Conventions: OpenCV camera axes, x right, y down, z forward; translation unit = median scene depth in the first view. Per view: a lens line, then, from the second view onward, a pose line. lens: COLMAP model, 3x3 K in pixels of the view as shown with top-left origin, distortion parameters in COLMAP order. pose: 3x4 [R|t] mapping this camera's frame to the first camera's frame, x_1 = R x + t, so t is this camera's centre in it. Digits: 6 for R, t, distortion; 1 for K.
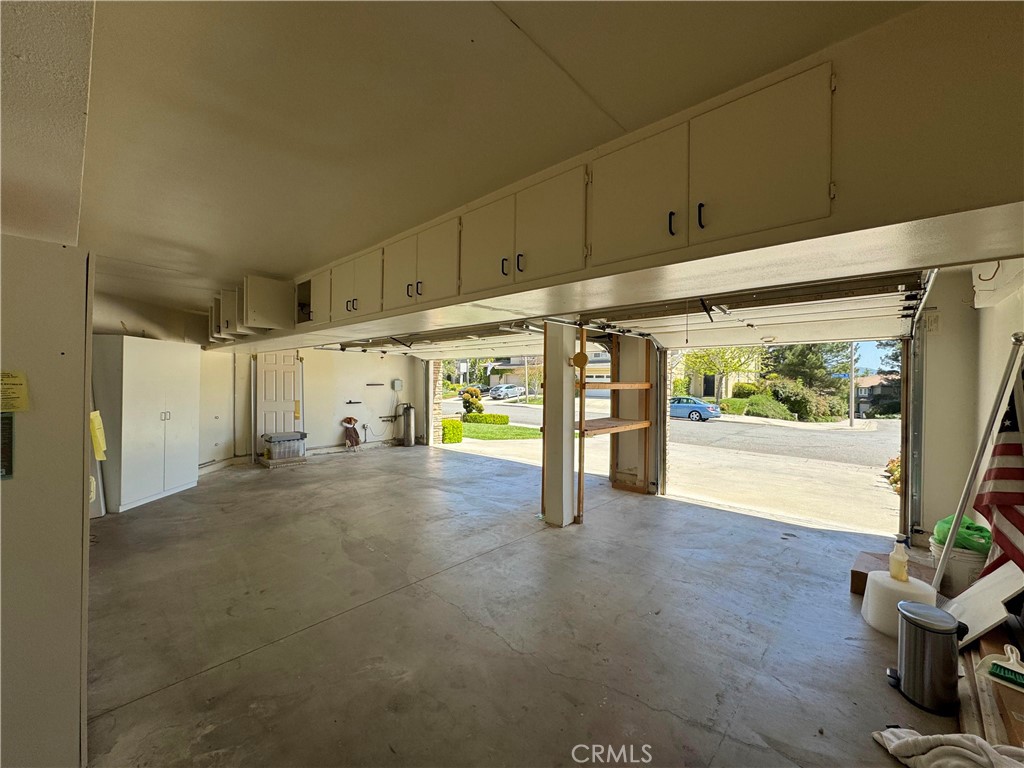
lens RADIAL K [[407.6, 0, 511.0], [0, 407.6, 382.6], [0, 0, 1]] dist [-0.002256, 0.000762]
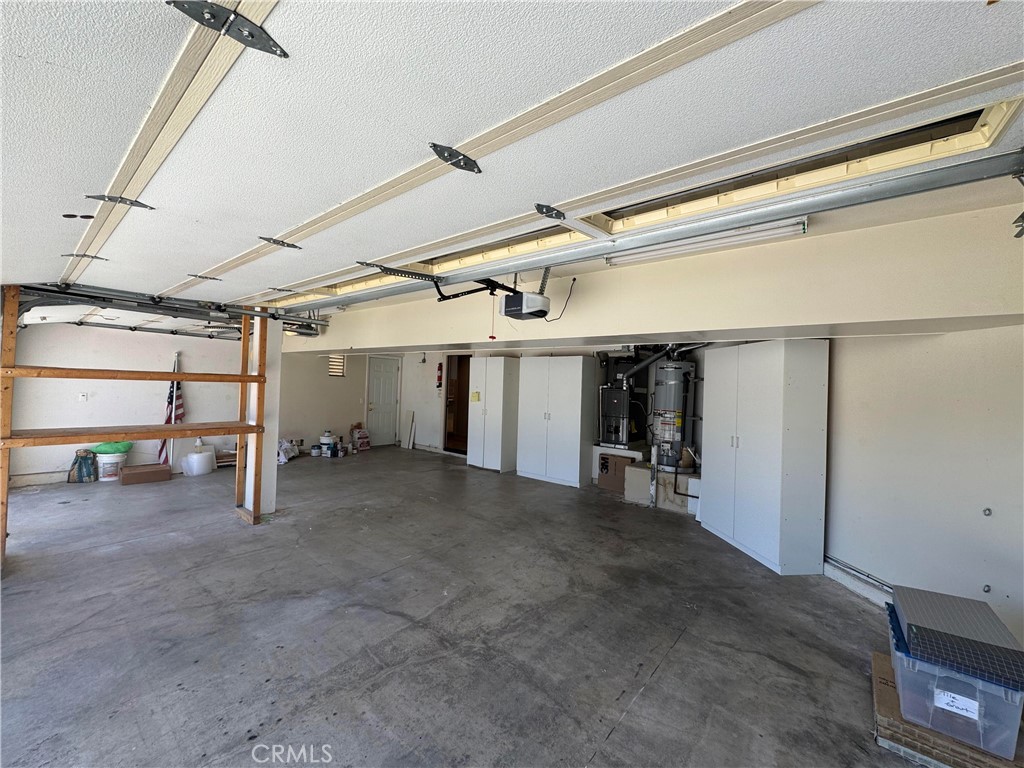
lens RADIAL K [[407.6, 0, 511.0], [0, 407.6, 382.6], [0, 0, 1]] dist [-0.002256, 0.000762]
pose [[-0.996979, -0.048879, -0.060363, -0.386994], [-0.048524, 0.998795, -0.007327, -0.006688], [0.060649, -0.004376, -0.998150, 1.855823]]
